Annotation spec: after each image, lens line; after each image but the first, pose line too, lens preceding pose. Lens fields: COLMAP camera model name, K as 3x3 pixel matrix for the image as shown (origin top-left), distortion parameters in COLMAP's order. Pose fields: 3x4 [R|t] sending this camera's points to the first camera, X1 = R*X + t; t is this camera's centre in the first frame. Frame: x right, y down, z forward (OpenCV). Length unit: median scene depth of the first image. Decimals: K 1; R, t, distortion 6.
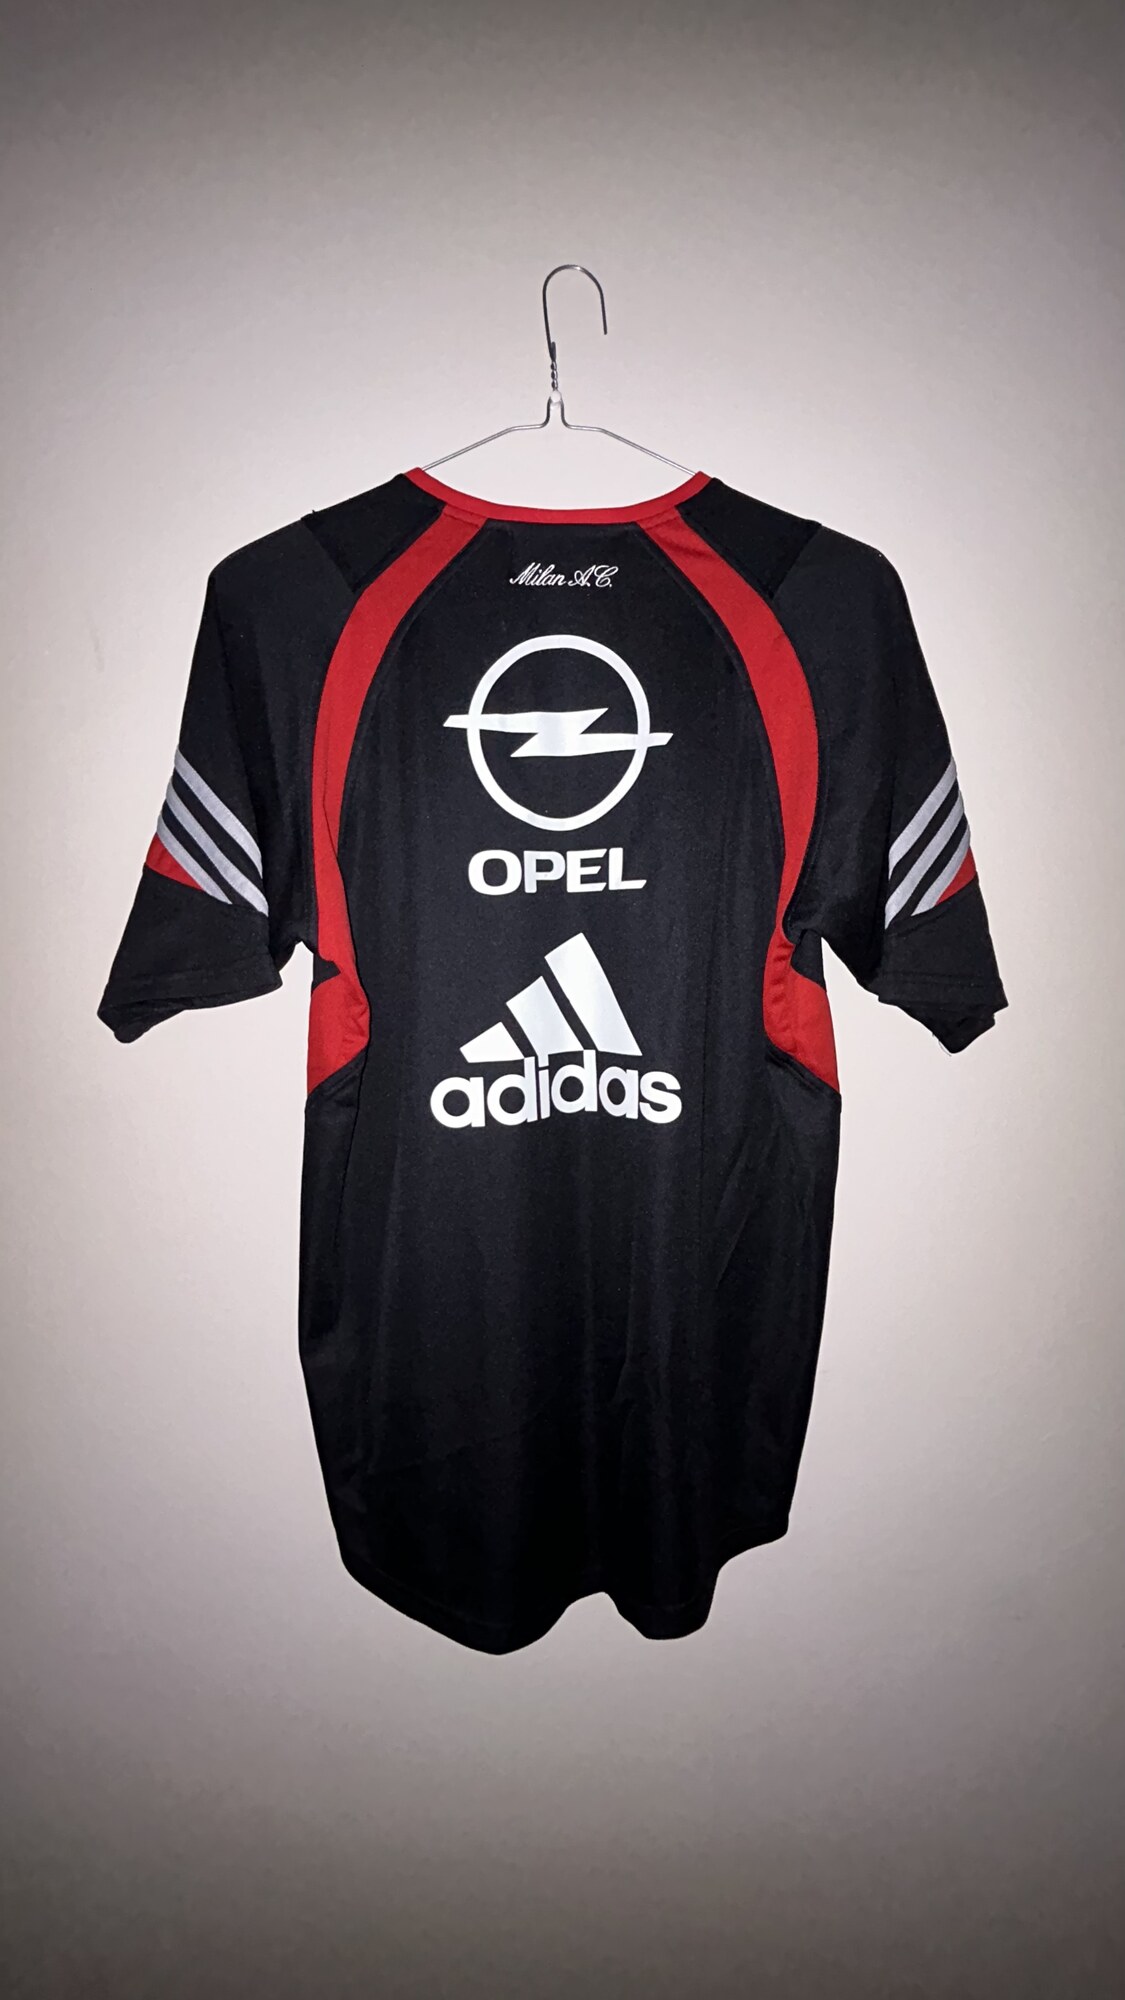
lens RADIAL K [[740.4, 0, 559.5], [0, 740.4, 980.0], [0, 0, 1]] dist [-0.000053, -0.000022]
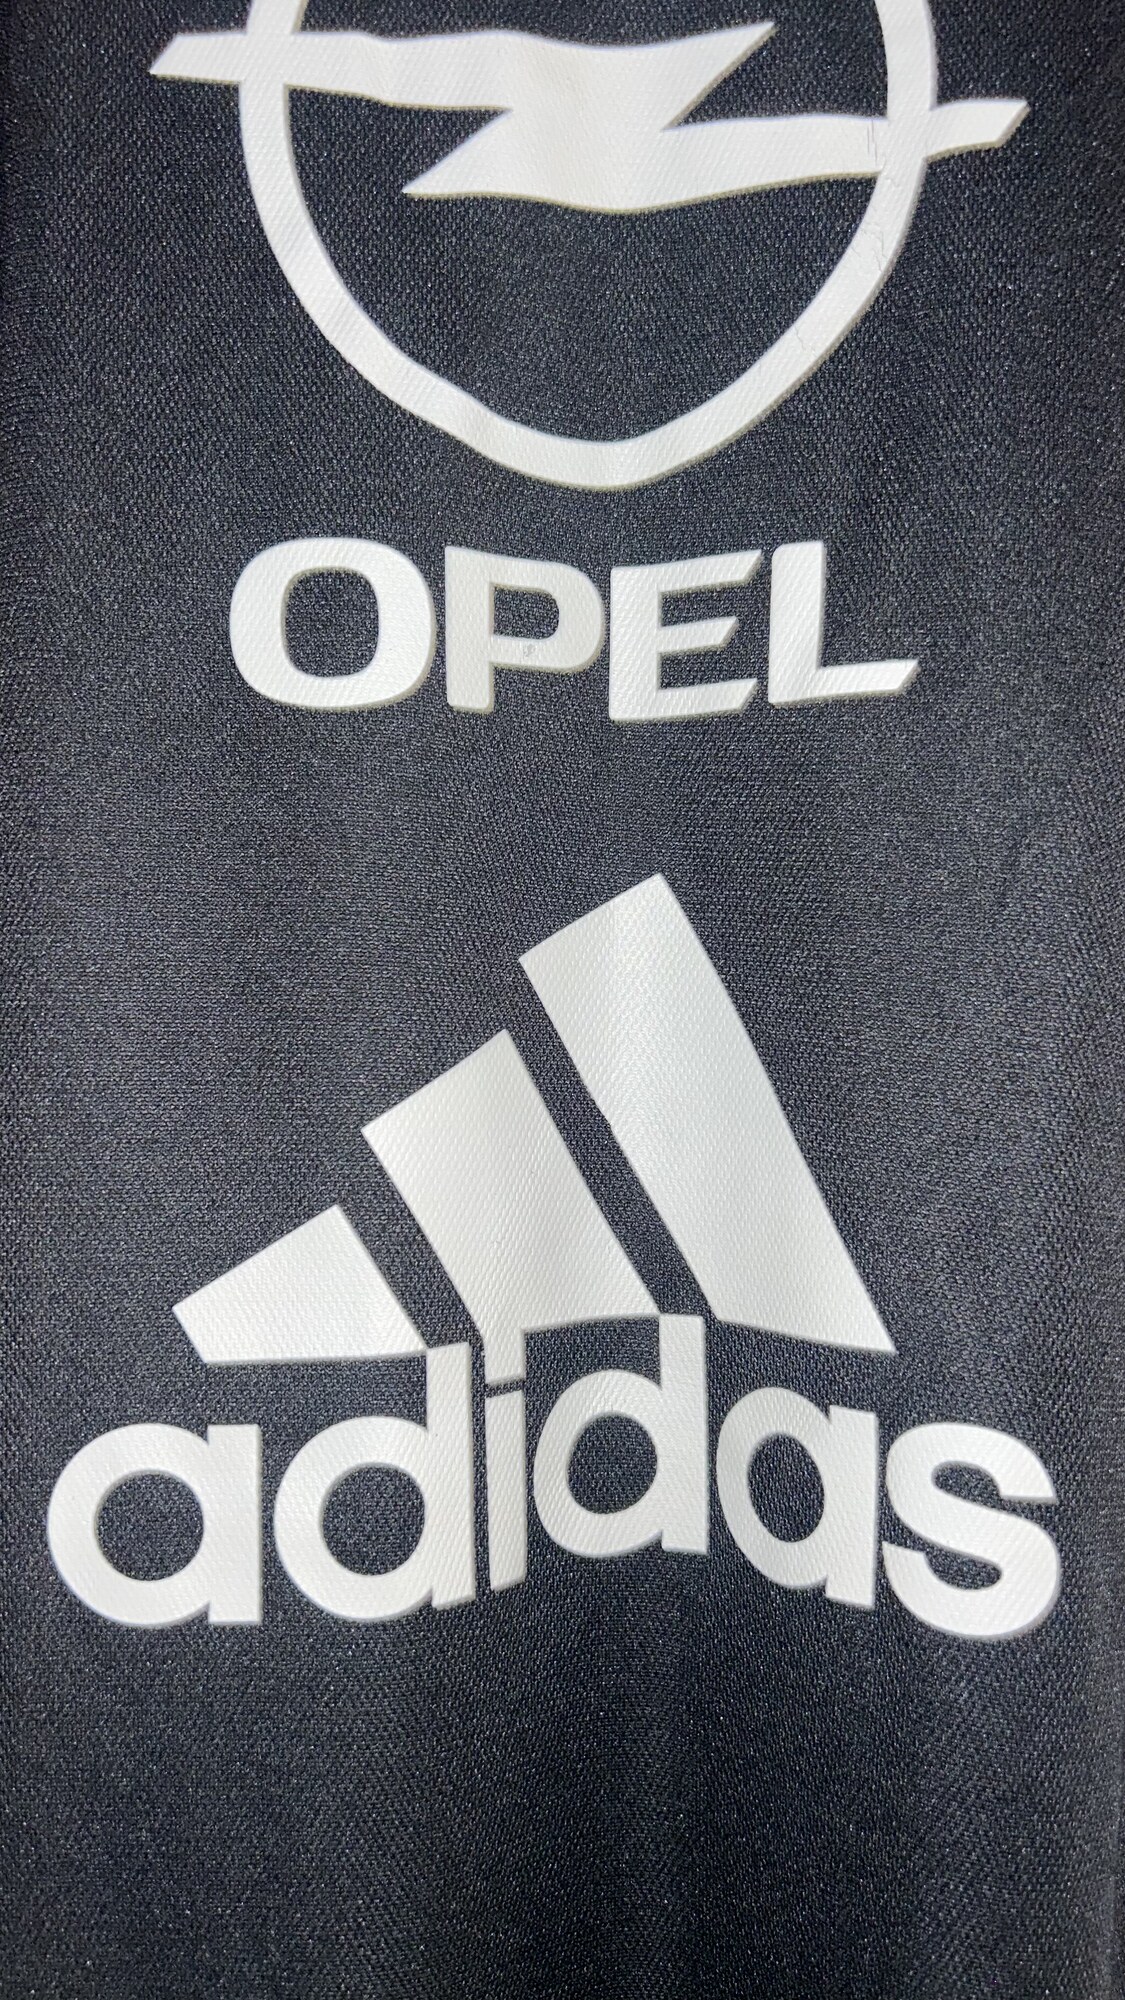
lens RADIAL K [[1654.5, 0, 562.5], [0, 1654.5, 1000.0], [0, 0, 1]] dist [0.078379, -0.162102]
pose [[0.999557, 0.019505, -0.022476, 0.009411], [-0.020726, 0.998246, -0.055450, 0.016146], [0.021355, 0.055891, 0.998208, 0.425194]]
